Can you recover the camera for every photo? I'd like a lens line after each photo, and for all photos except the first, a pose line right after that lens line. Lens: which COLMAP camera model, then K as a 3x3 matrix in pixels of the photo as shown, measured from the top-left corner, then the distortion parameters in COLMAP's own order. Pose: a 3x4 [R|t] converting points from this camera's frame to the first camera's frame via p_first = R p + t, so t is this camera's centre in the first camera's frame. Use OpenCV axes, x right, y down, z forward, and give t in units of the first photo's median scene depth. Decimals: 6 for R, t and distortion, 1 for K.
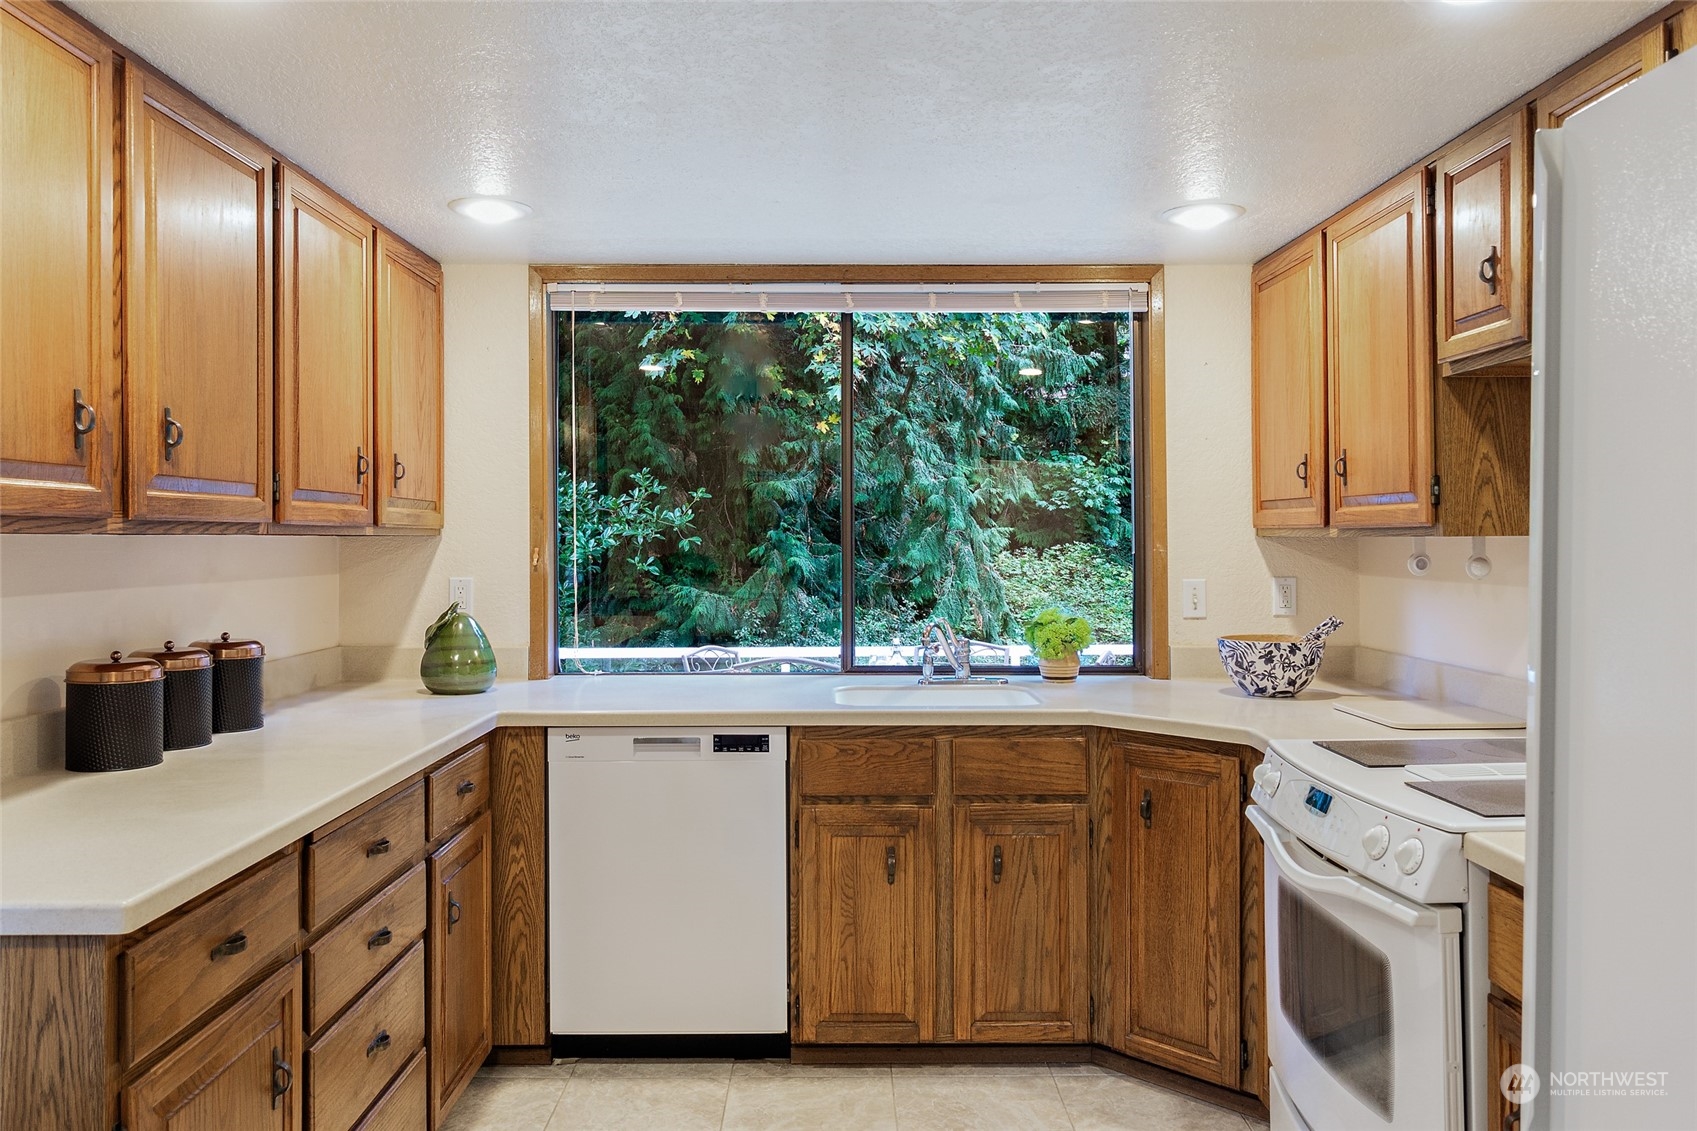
lens RADIAL K [[1294.5, 0, 849.9], [0, 1294.5, 556.7], [0, 0, 1]] dist [-0.008829, -0.002773]
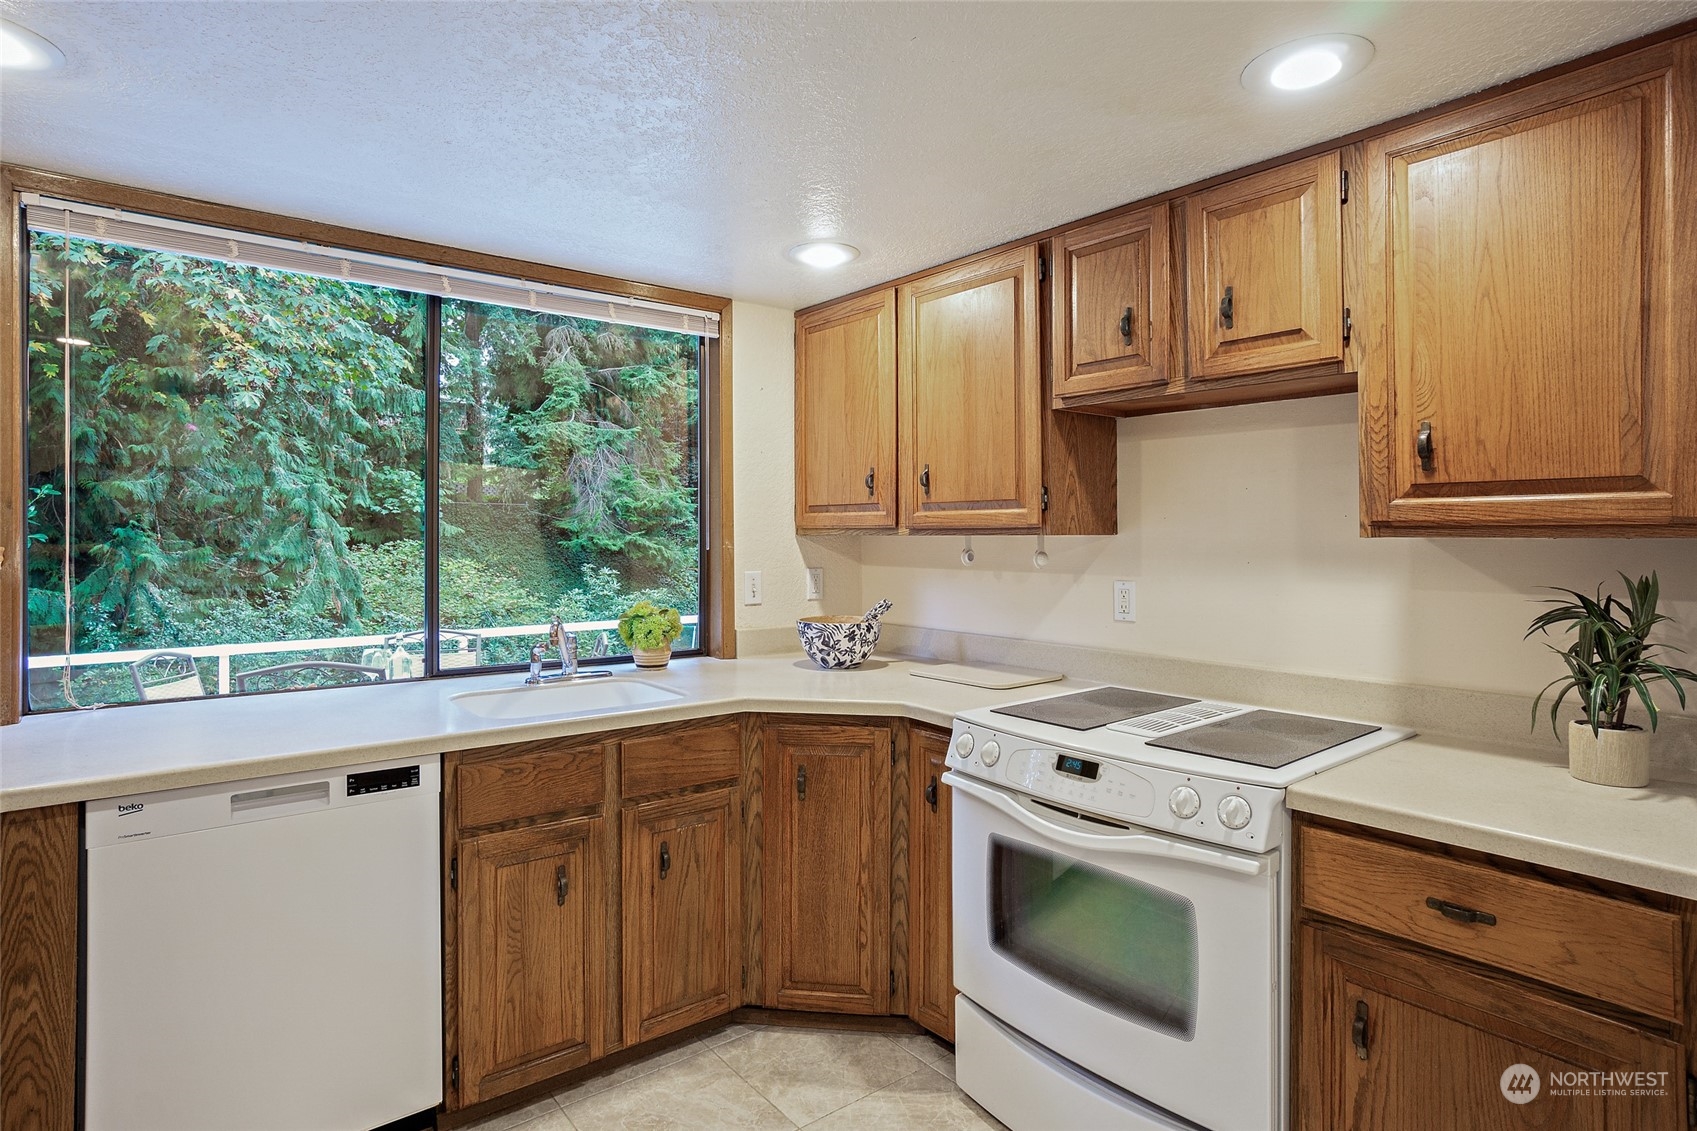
lens RADIAL K [[935.2, 0, 926.8], [0, 935.2, 539.4], [0, 0, 1]] dist [-0.042693, 0.017841]
pose [[0.784079, 0.000546, 0.620660, -0.173277], [0.006475, 0.999938, -0.009059, -0.003595], [-0.620627, 0.011122, 0.784027, 0.305173]]
